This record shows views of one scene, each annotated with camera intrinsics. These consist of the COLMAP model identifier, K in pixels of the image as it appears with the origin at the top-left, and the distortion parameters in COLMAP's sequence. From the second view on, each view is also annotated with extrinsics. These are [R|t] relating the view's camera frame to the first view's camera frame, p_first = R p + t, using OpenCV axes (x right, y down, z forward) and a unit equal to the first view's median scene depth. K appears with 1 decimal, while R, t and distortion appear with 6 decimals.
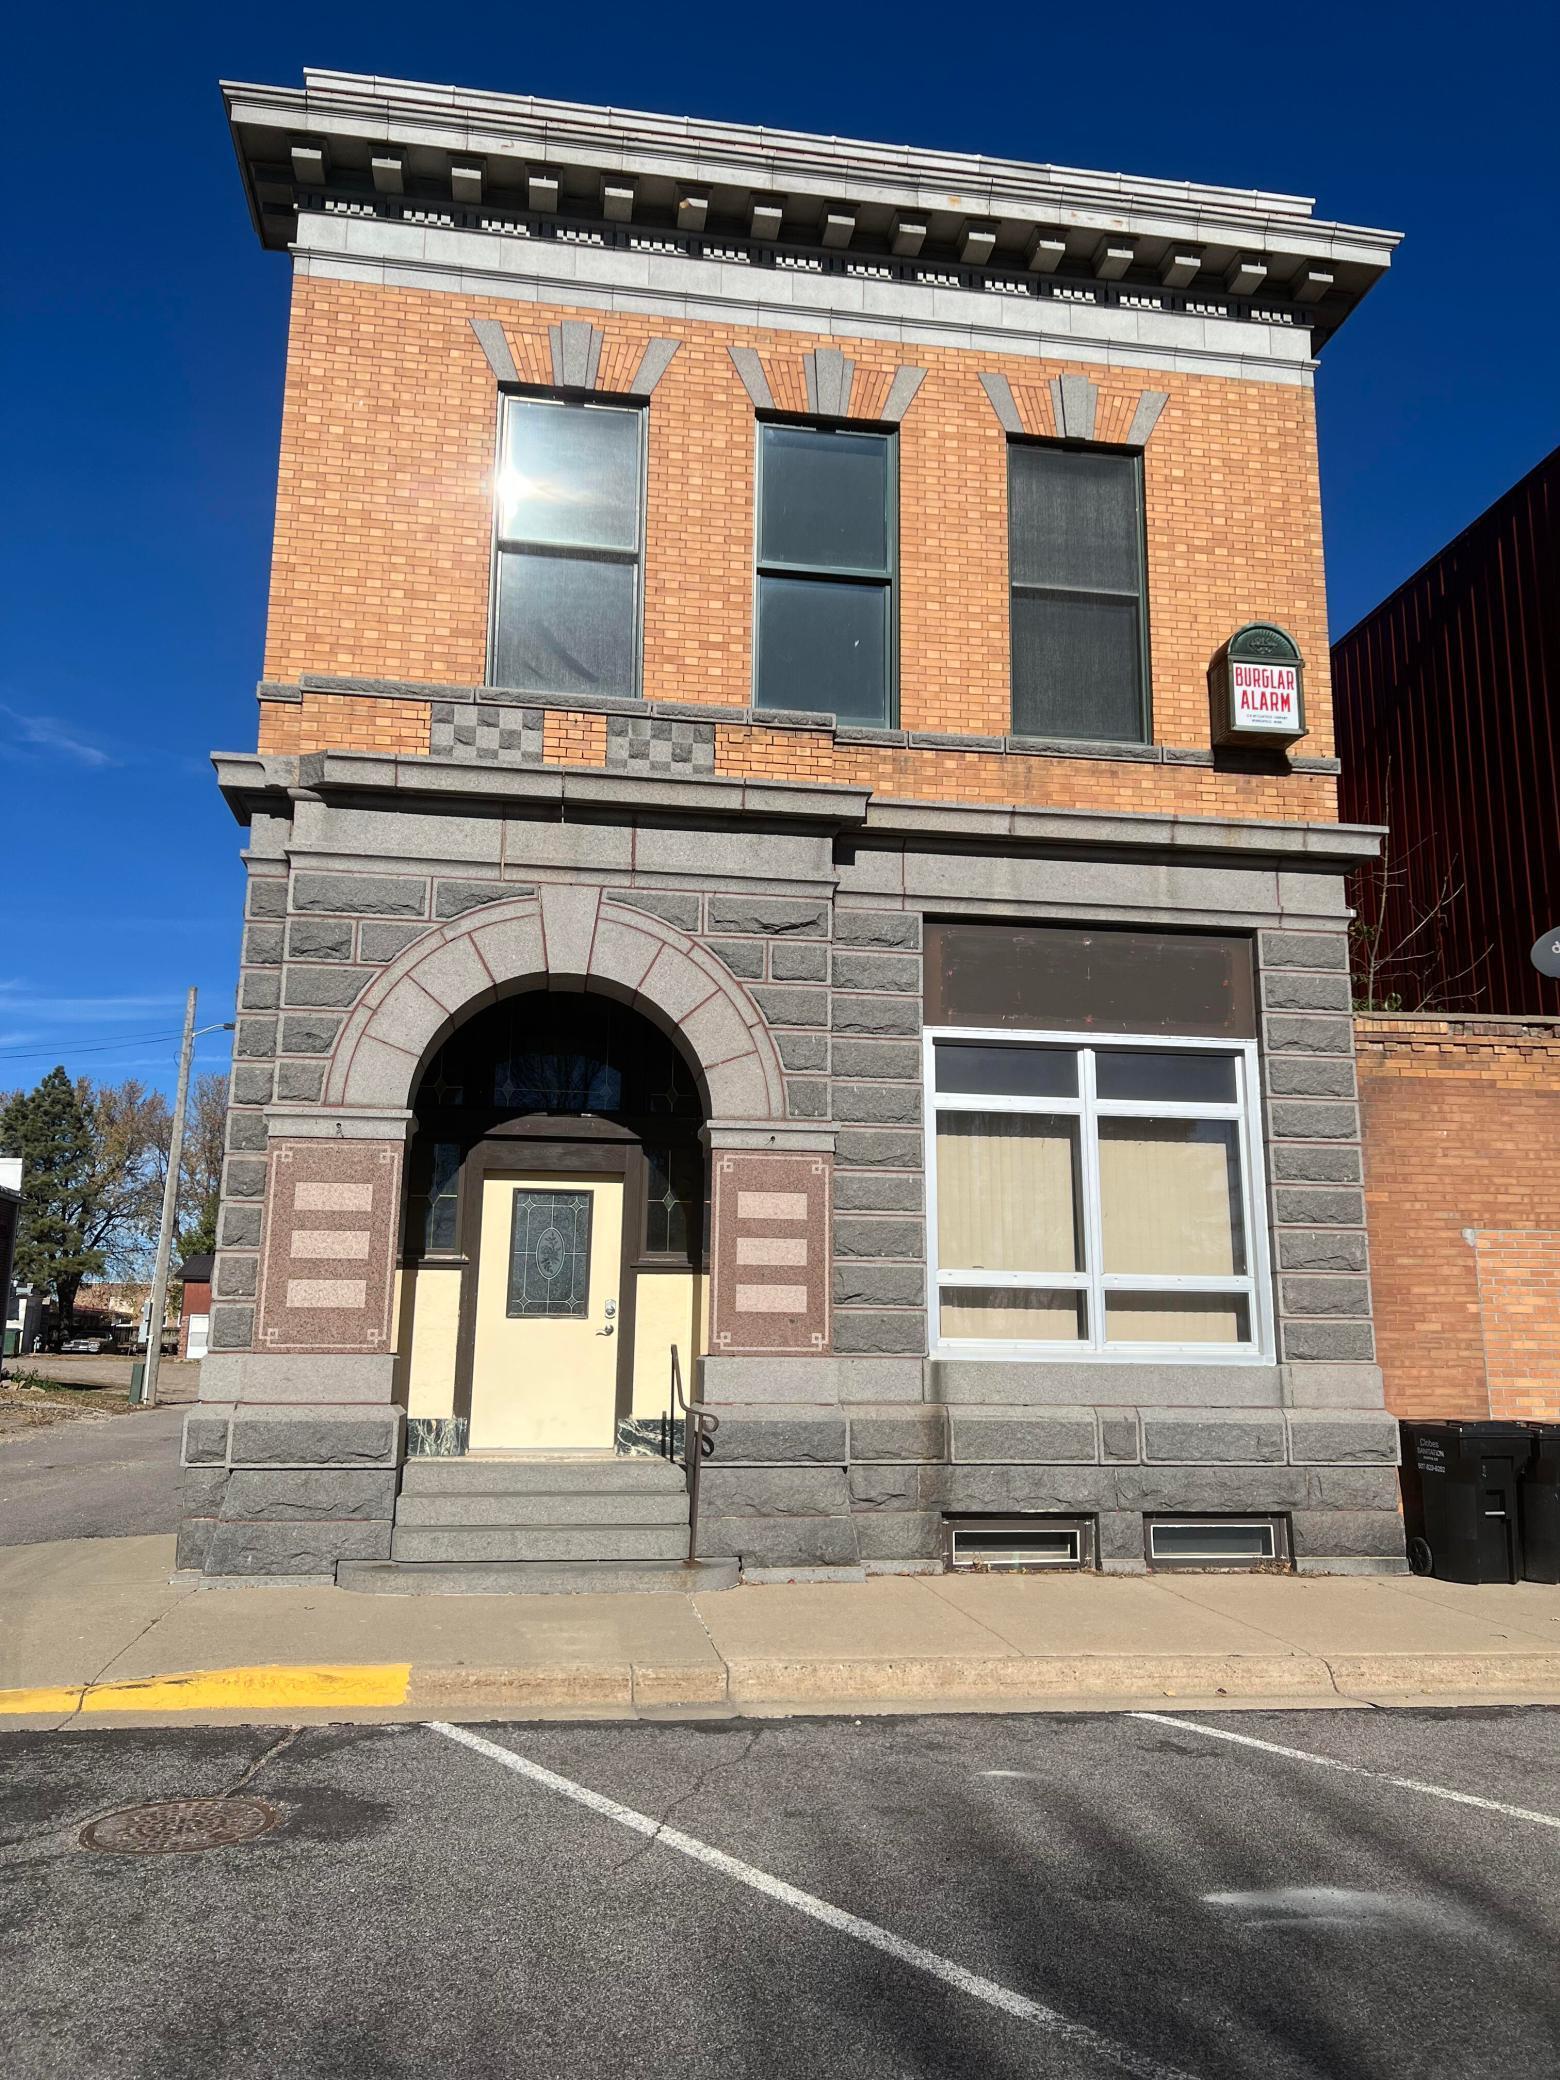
lens RADIAL K [[1553.2, 0, 764.5], [0, 1553.2, 1034.1], [0, 0, 1]] dist [0.049597, -0.064247]
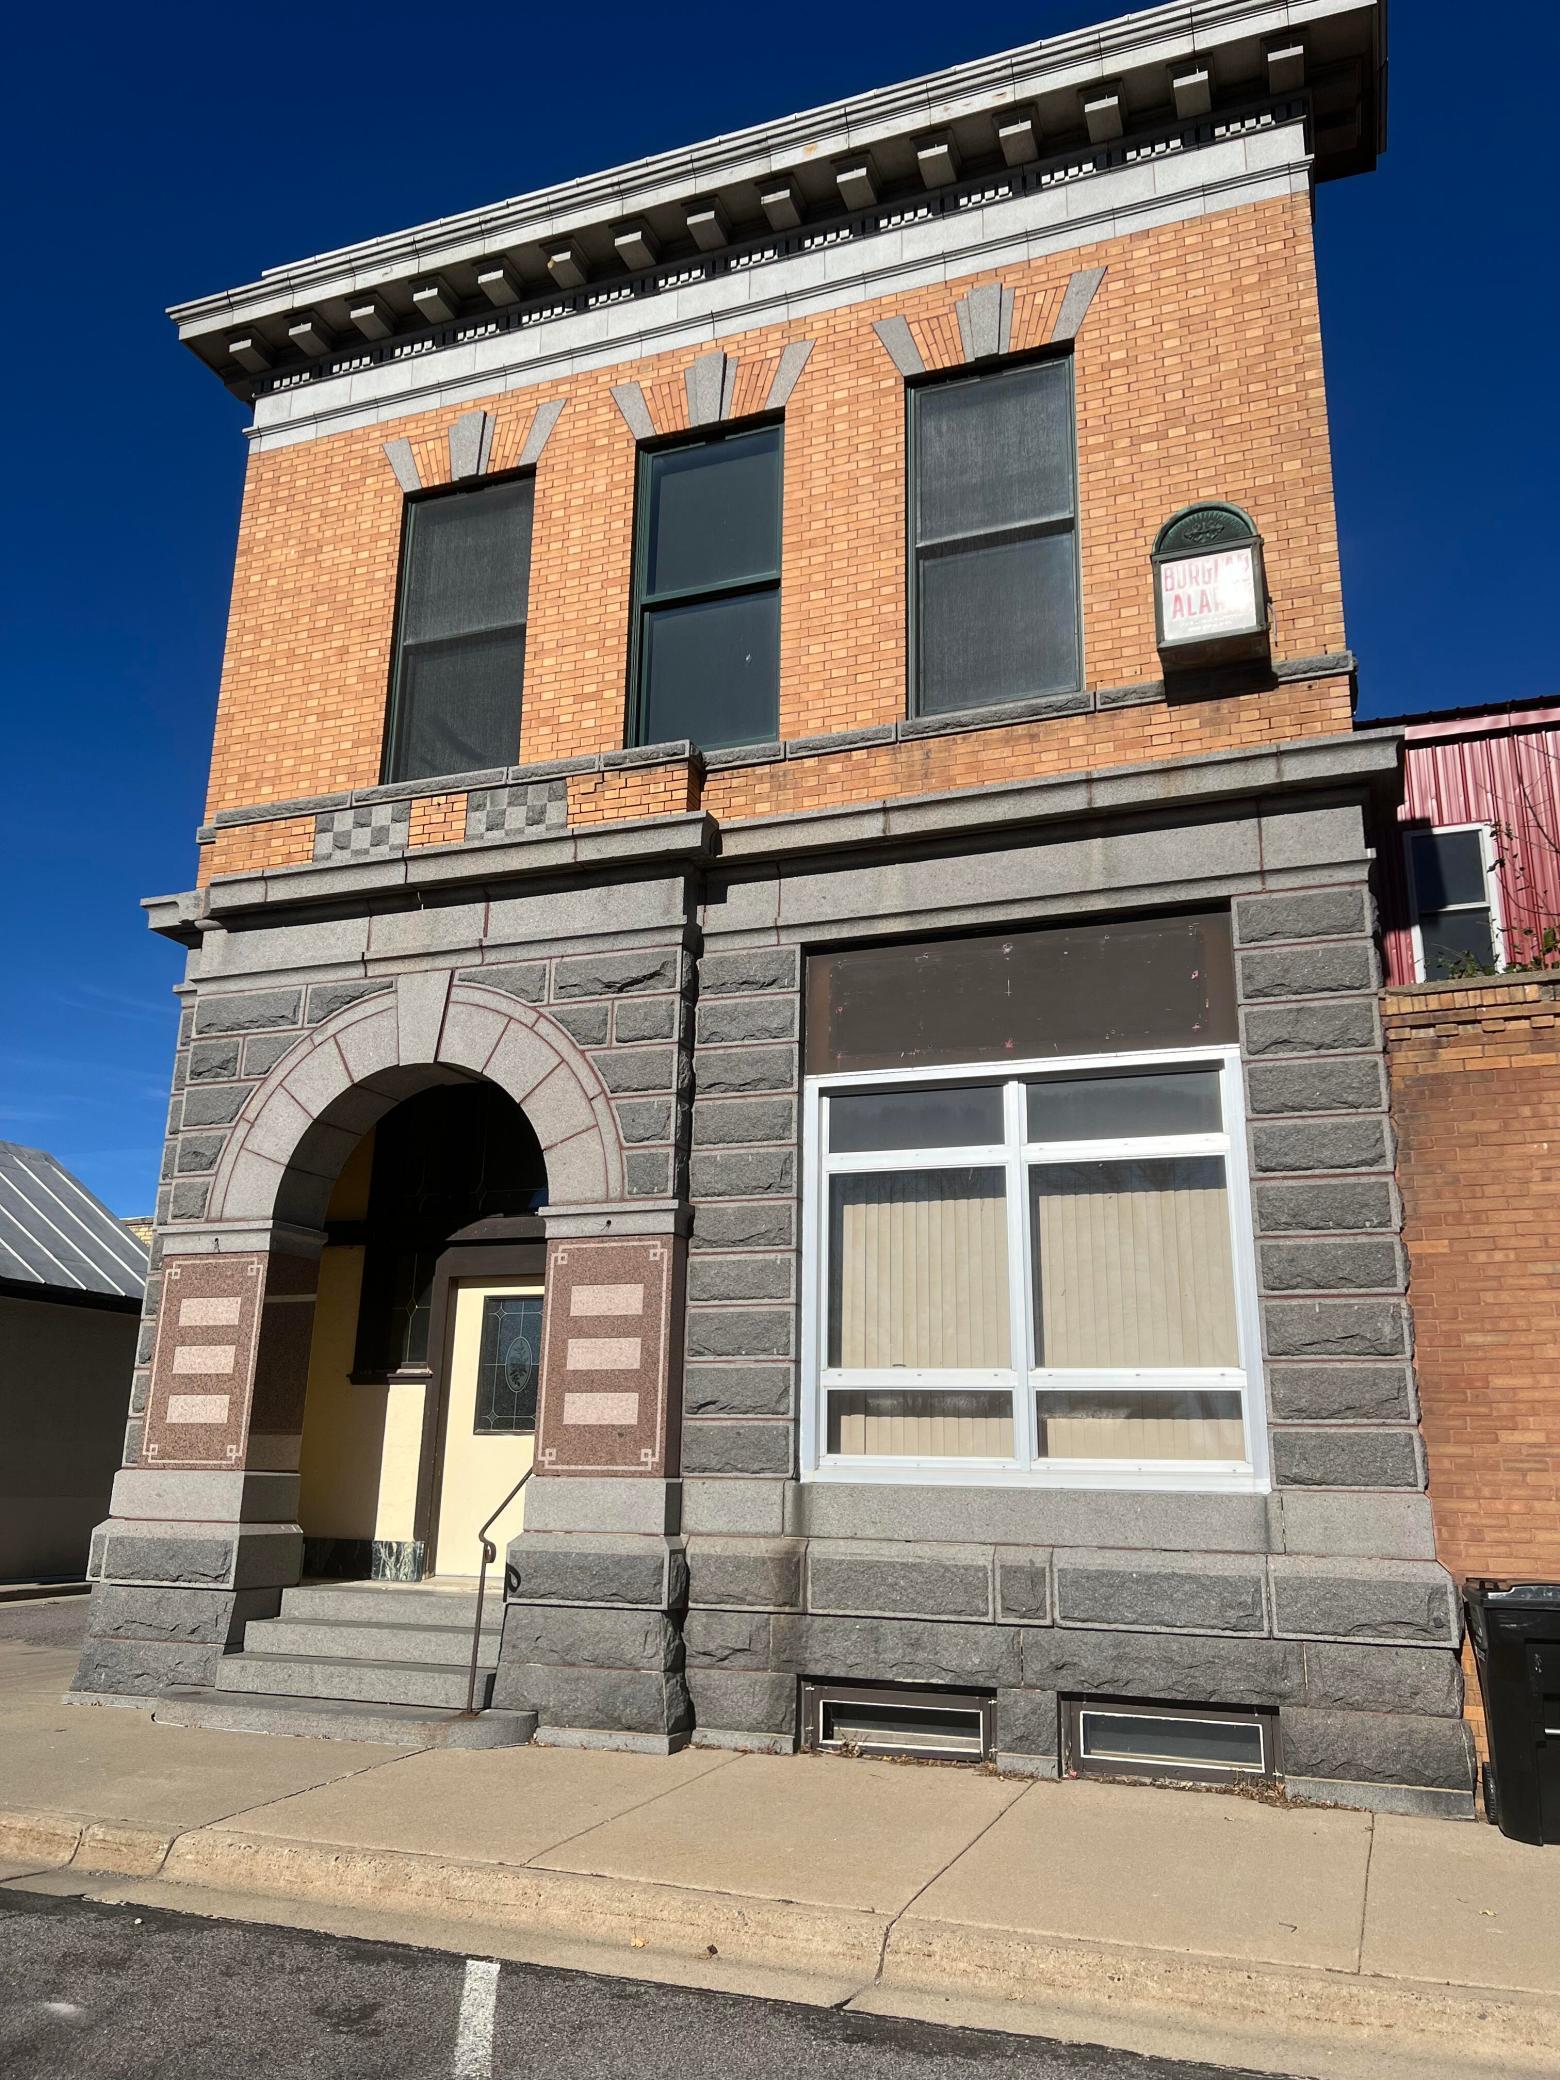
lens RADIAL K [[1553.2, 0, 778.8], [0, 1553.2, 1032.0], [0, 0, 1]] dist [0.049597, -0.064247]
pose [[0.871753, -0.128886, -0.472689, 0.485738], [0.090134, 0.990501, -0.103848, 0.056383], [0.481583, 0.047924, 0.875089, 0.252435]]
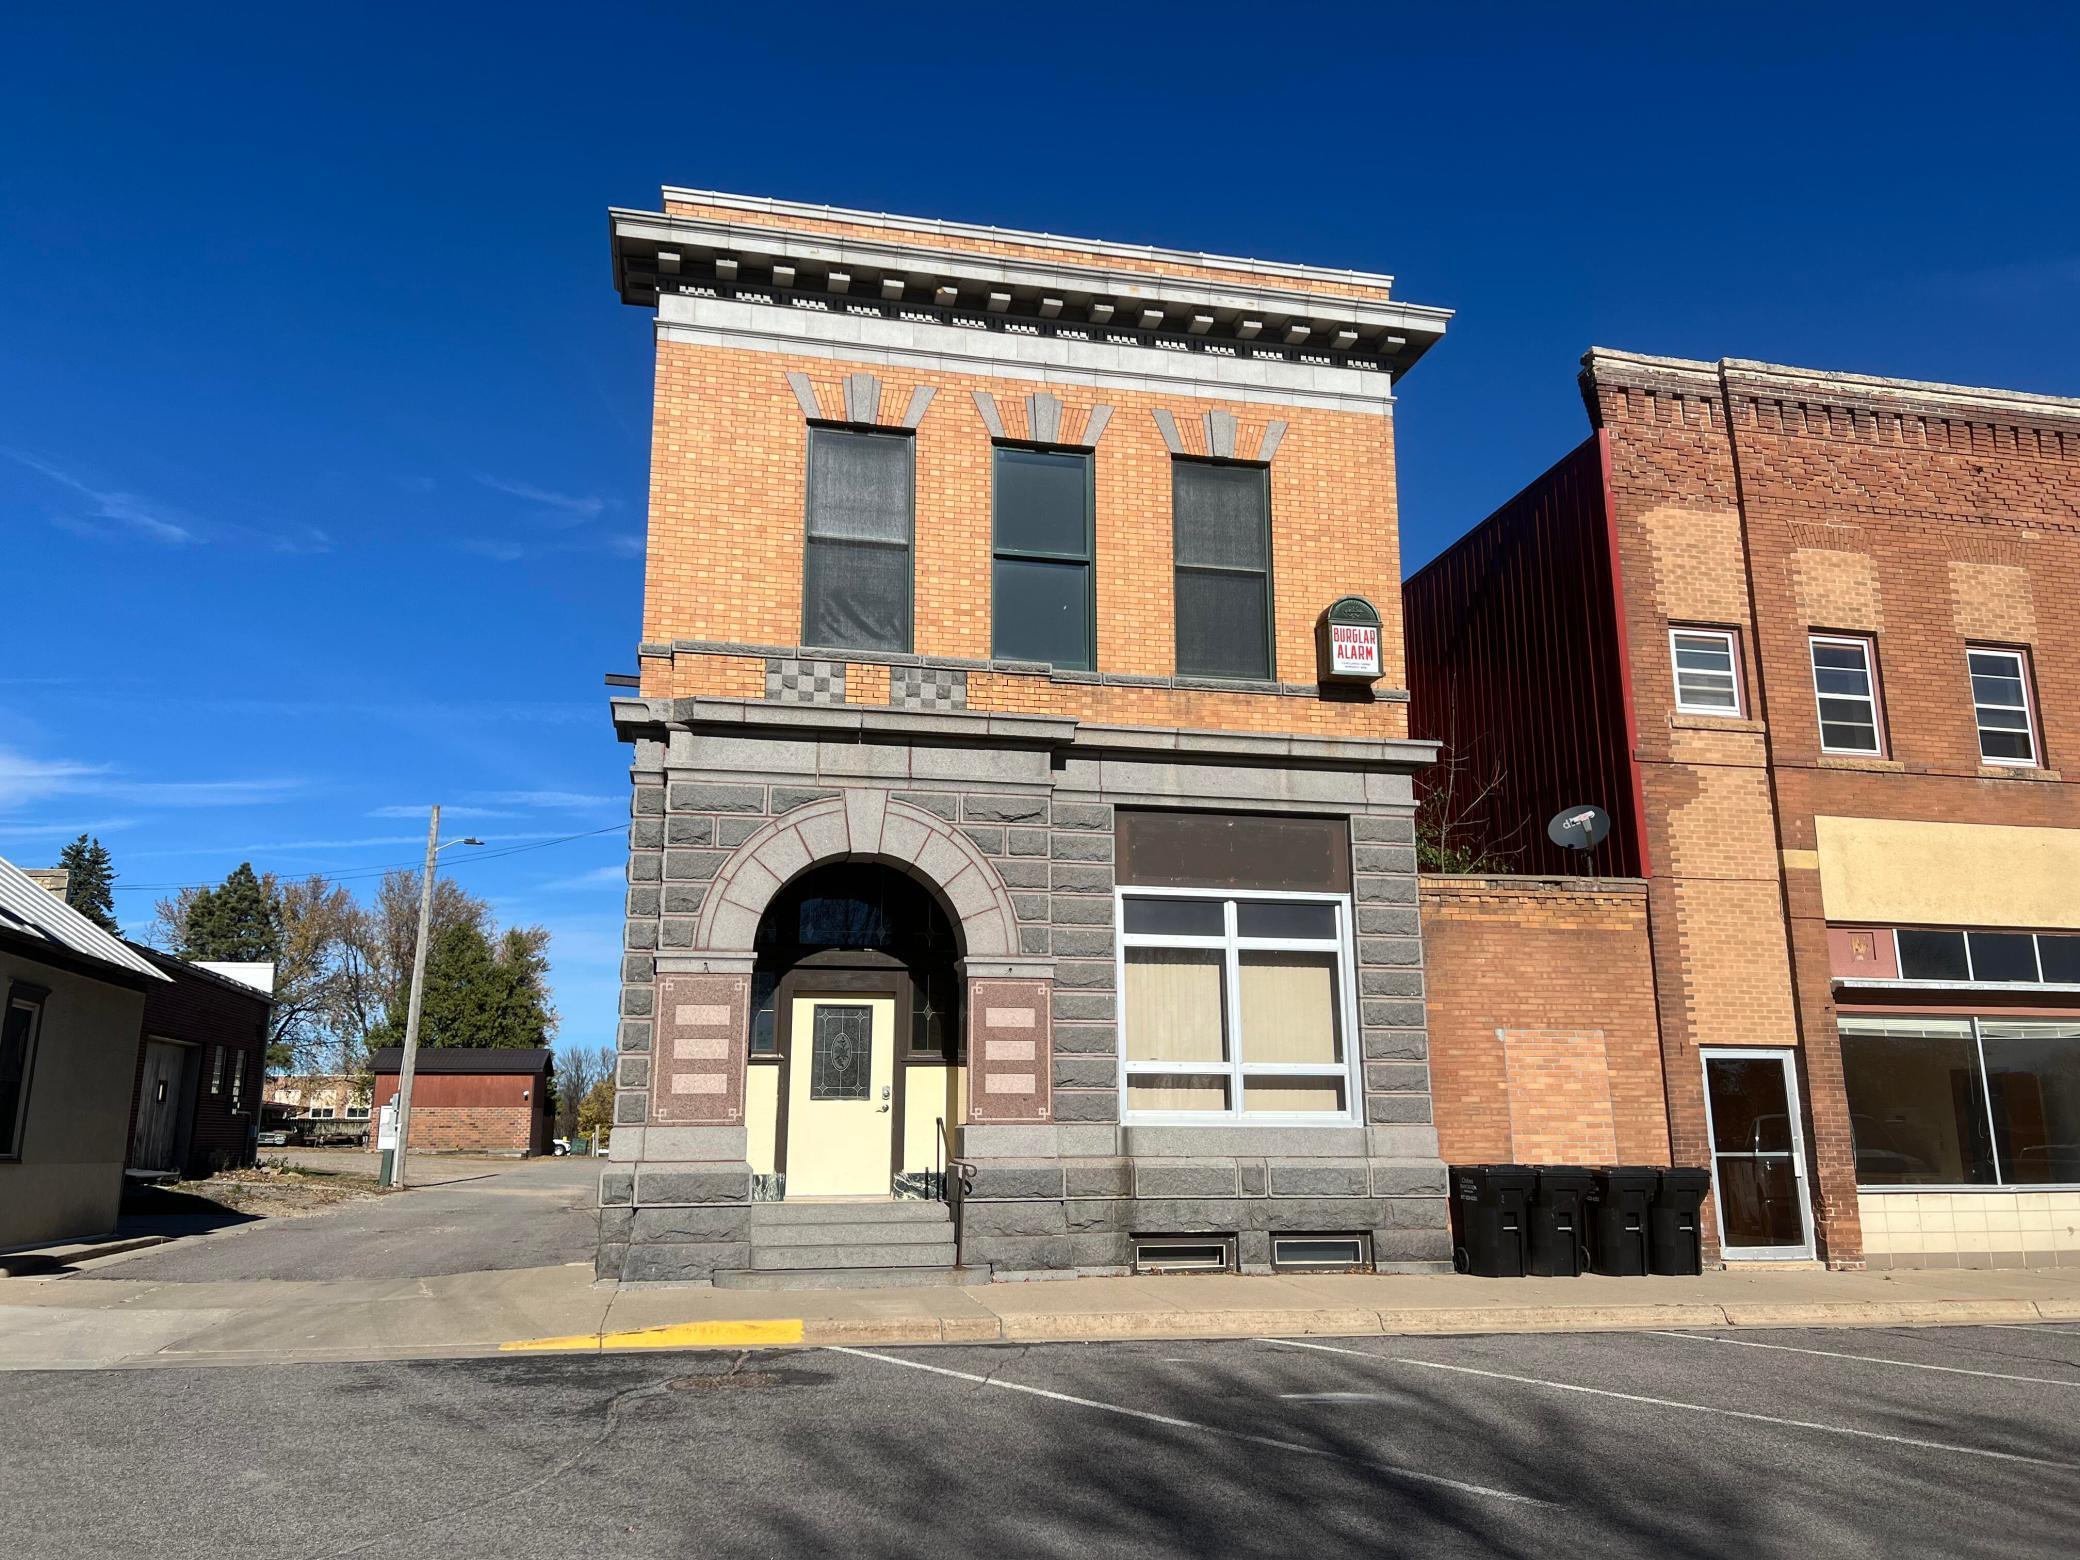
lens RADIAL K [[1553.2, 0, 1023.8], [0, 1553.2, 787.8], [0, 0, 1]] dist [0.049597, -0.064247]
pose [[0.998156, 0.000673, 0.060704, -0.063575], [0.000519, 0.999807, -0.019616, -0.065971], [-0.060705, 0.019611, 0.997963, -0.386484]]
